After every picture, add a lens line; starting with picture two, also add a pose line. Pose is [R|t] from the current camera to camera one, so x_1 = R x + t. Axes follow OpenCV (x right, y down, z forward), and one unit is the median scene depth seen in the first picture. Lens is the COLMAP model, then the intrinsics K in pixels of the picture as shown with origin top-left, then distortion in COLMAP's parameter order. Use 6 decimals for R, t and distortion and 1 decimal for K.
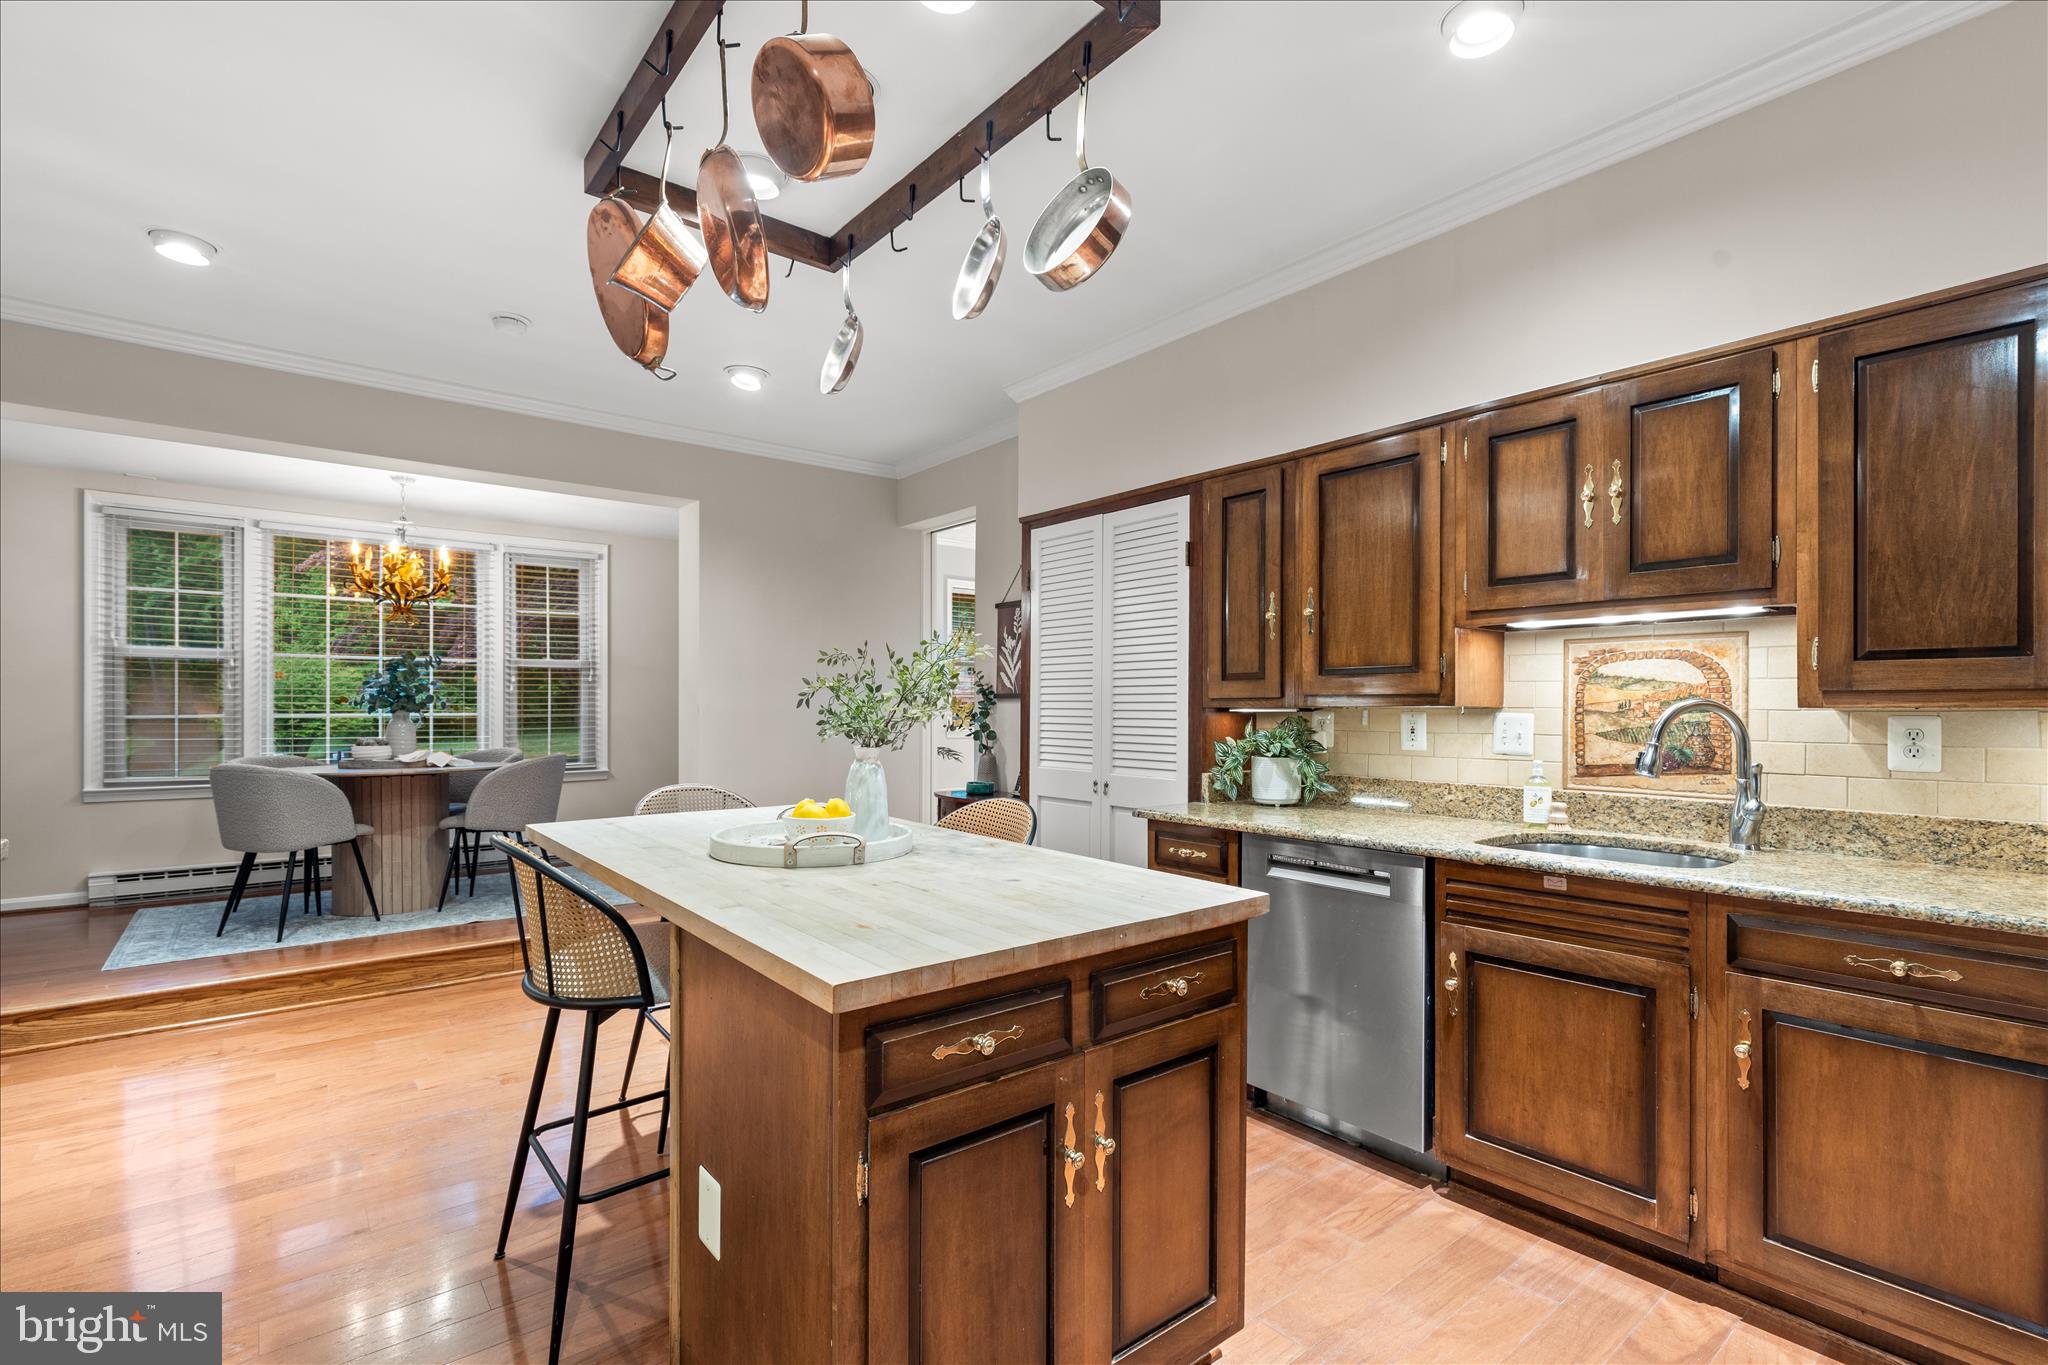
lens RADIAL K [[932.6, 0, 1033.6], [0, 932.6, 709.1], [0, 0, 1]] dist [0.002434, 0.000008]
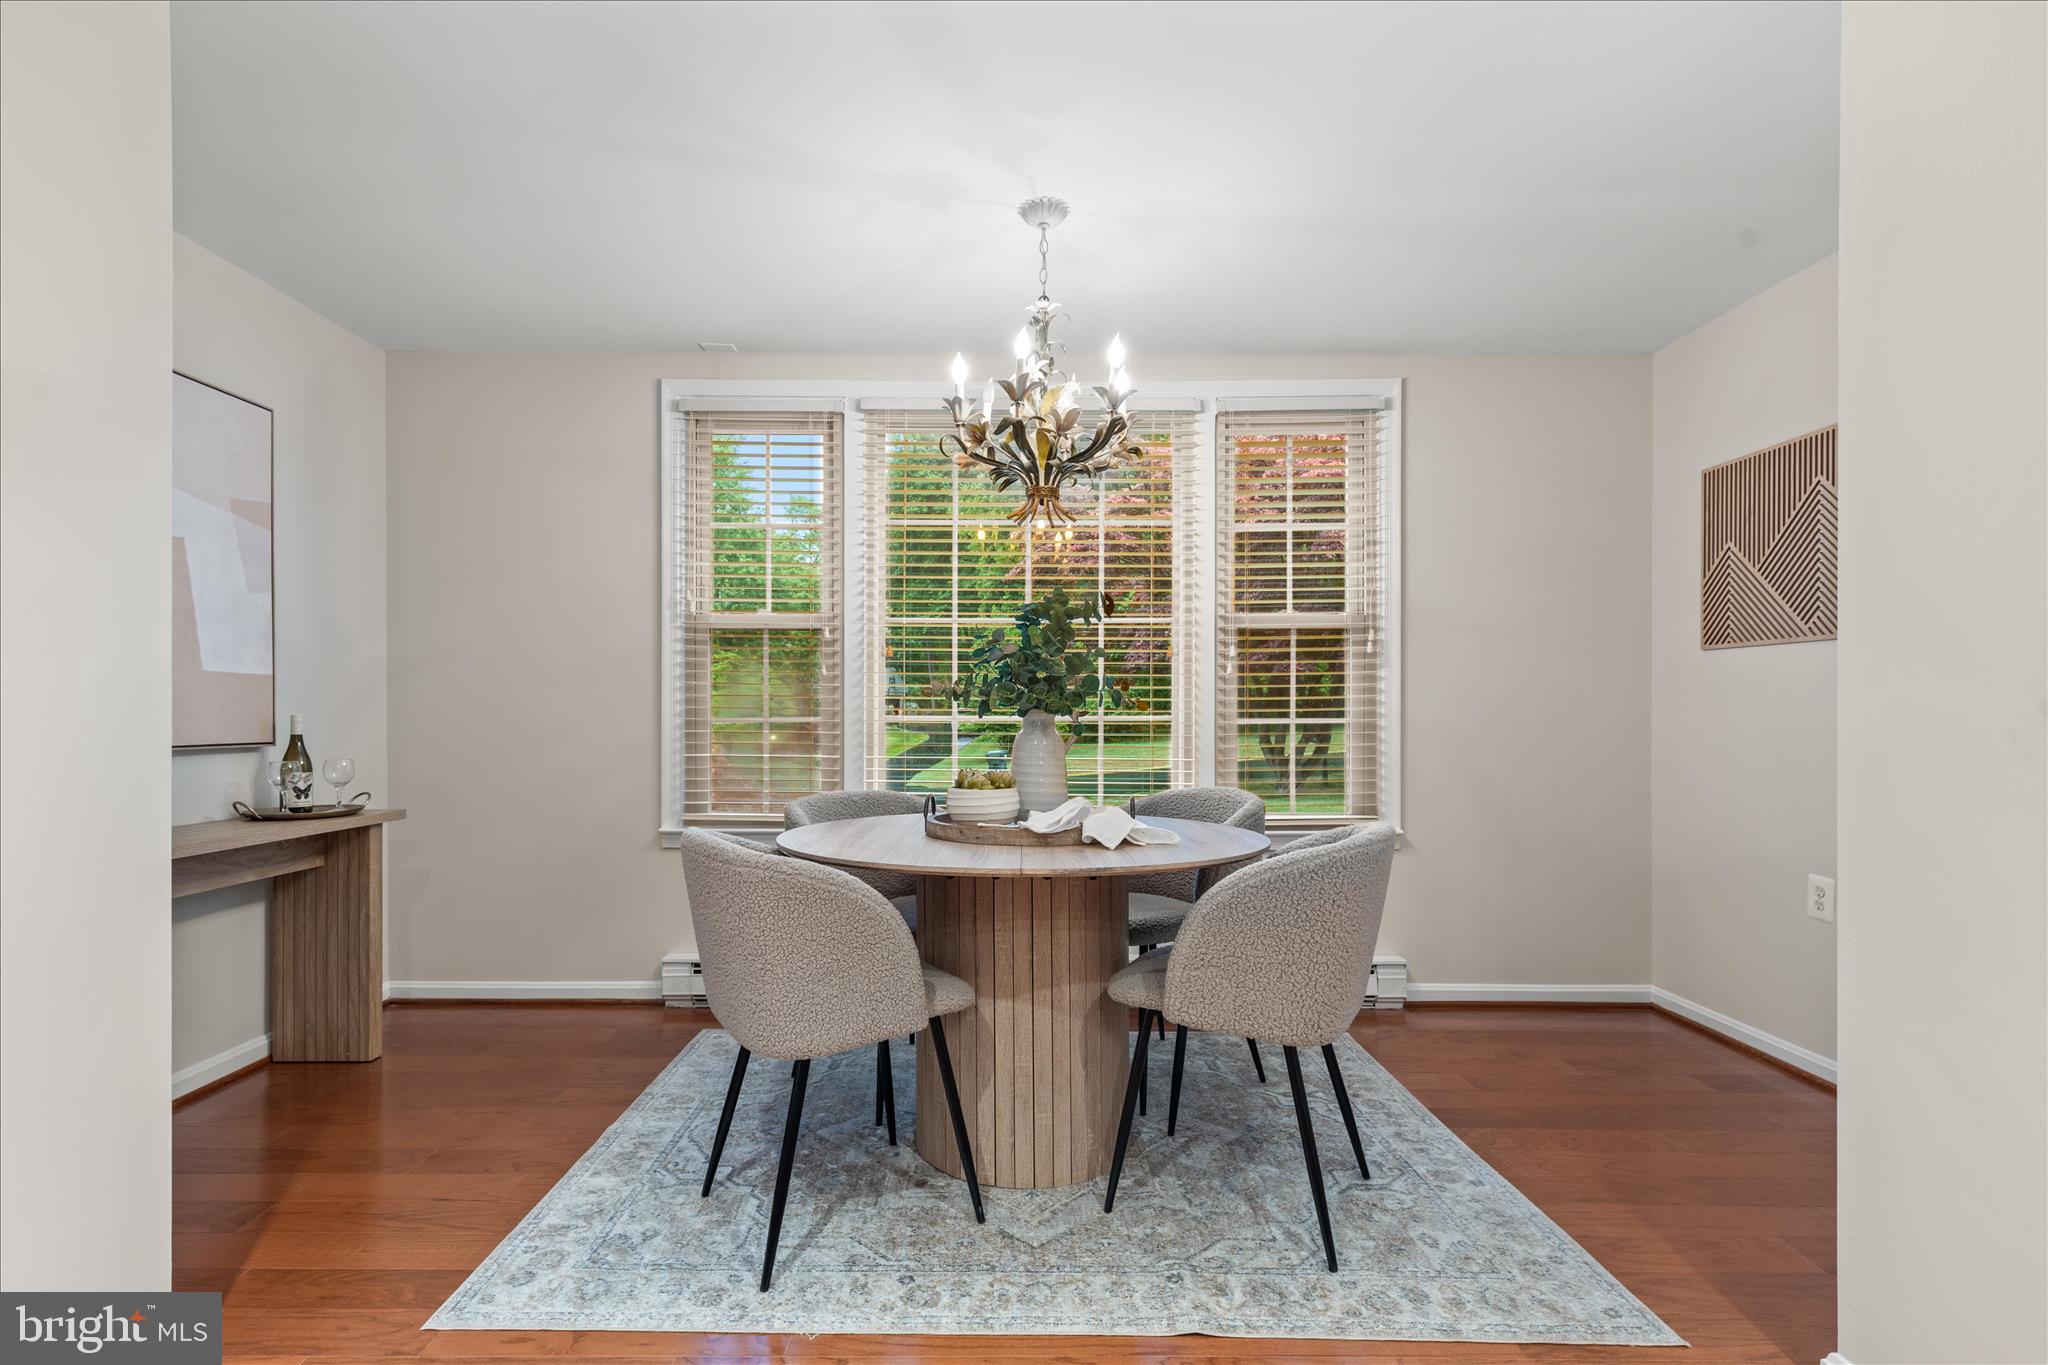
lens RADIAL K [[938.6, 0, 1021.6], [0, 938.6, 702.3], [0, 0, 1]] dist [-0.000005, -0.000255]
pose [[0.781226, -0.005261, -0.624226, -0.401298], [-0.000055, 0.999964, -0.008496, 0.001530], [0.624249, 0.006672, 0.781197, 0.642931]]
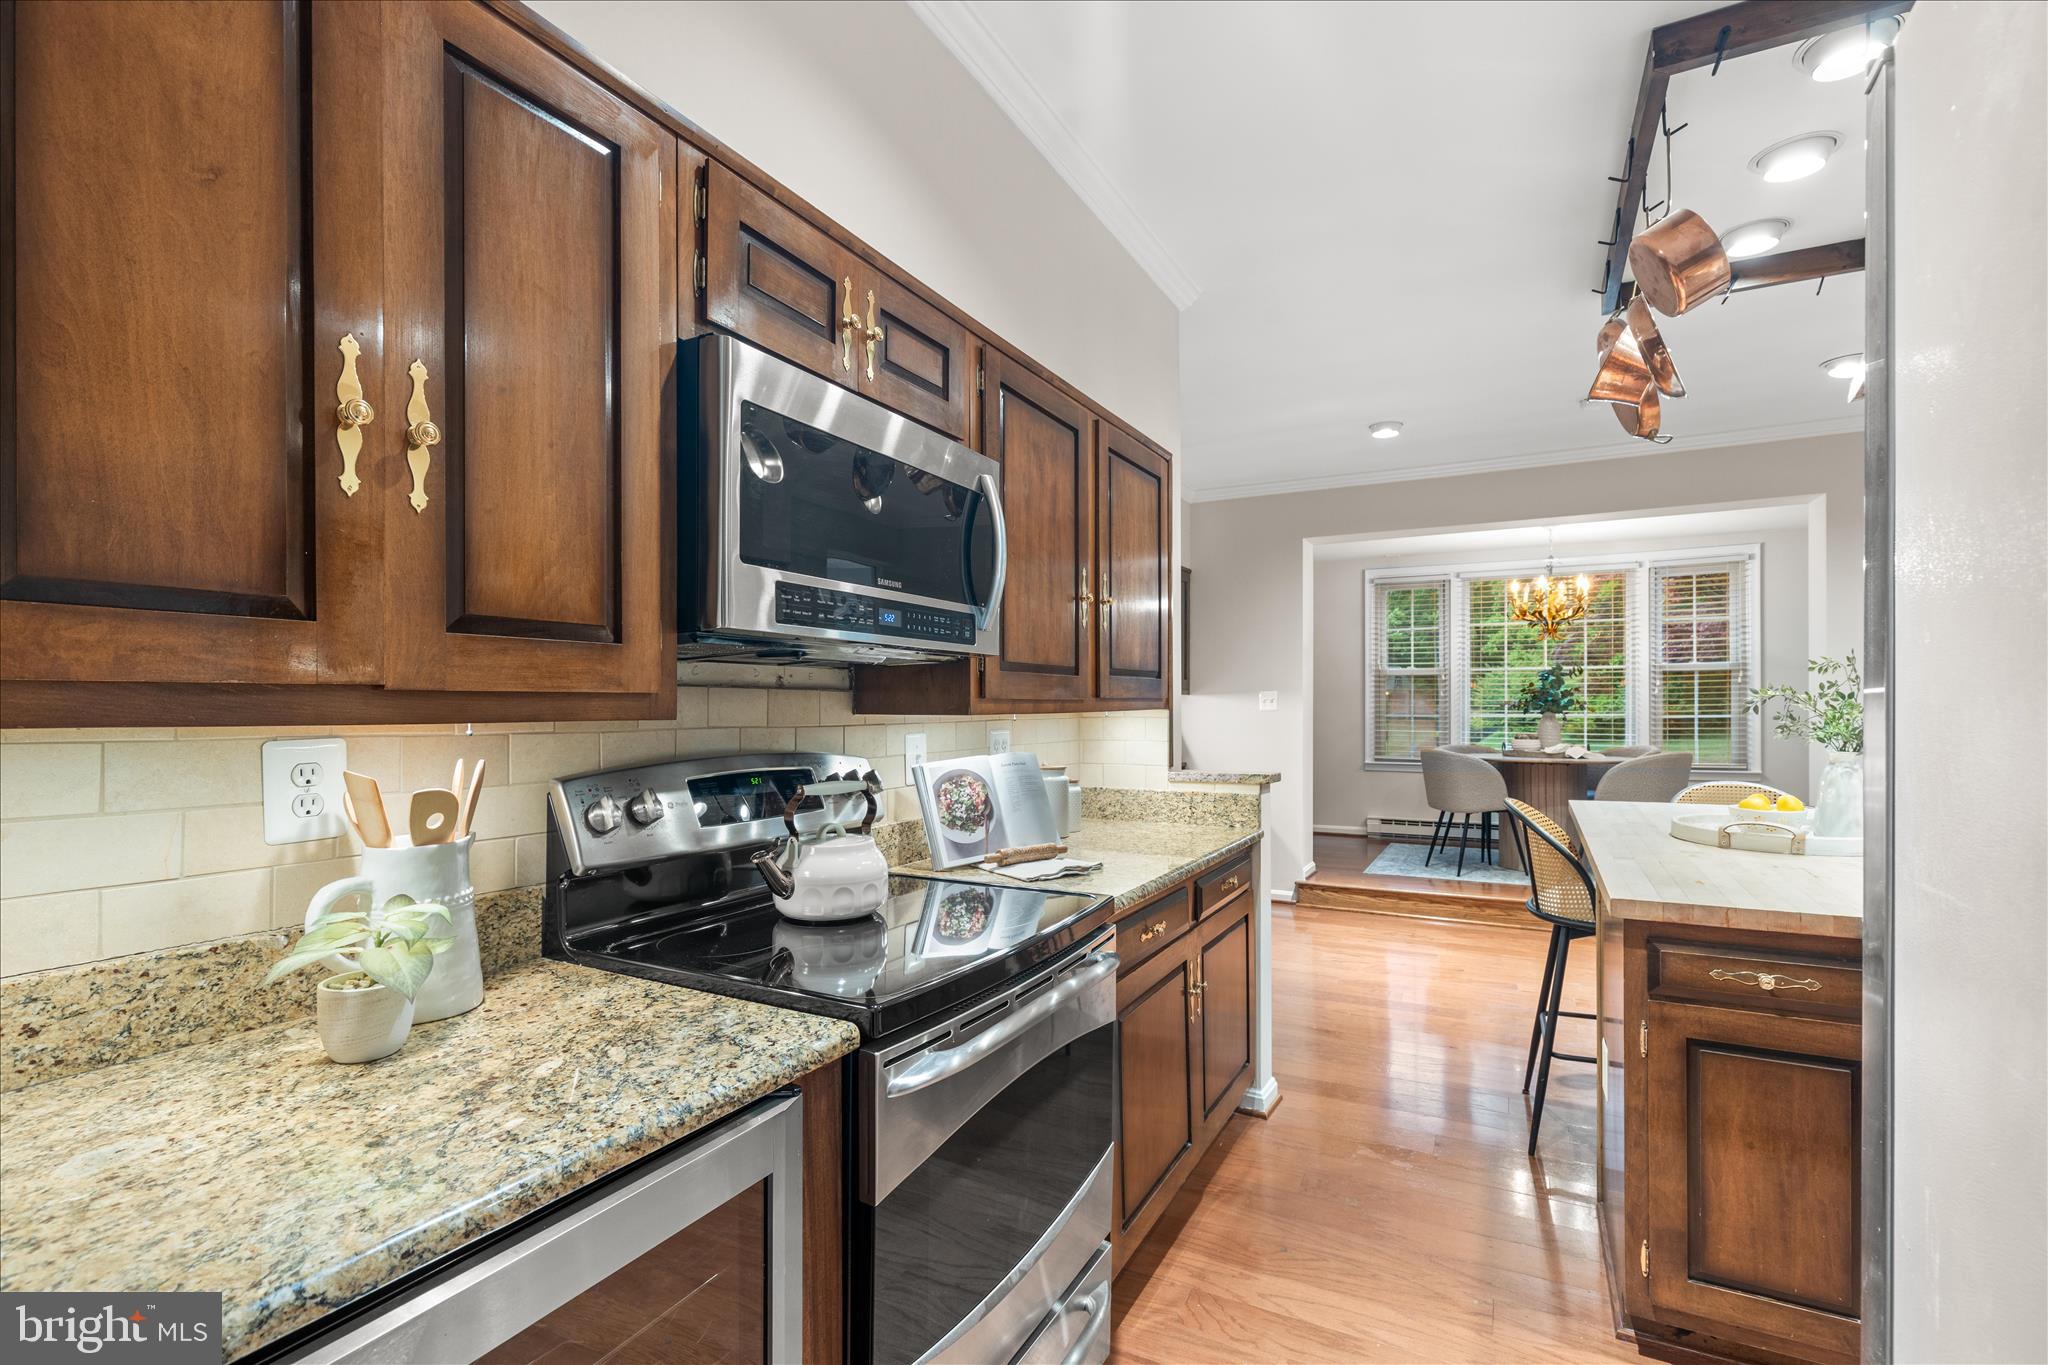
lens RADIAL K [[938.6, 0, 1021.6], [0, 938.6, 702.3], [0, 0, 1]] dist [-0.000005, -0.000255]
pose [[0.377792, -0.005856, -0.925872, 0.217143], [0.000917, 0.999982, -0.005950, -0.004427], [0.925890, 0.001399, 0.377791, -0.123123]]
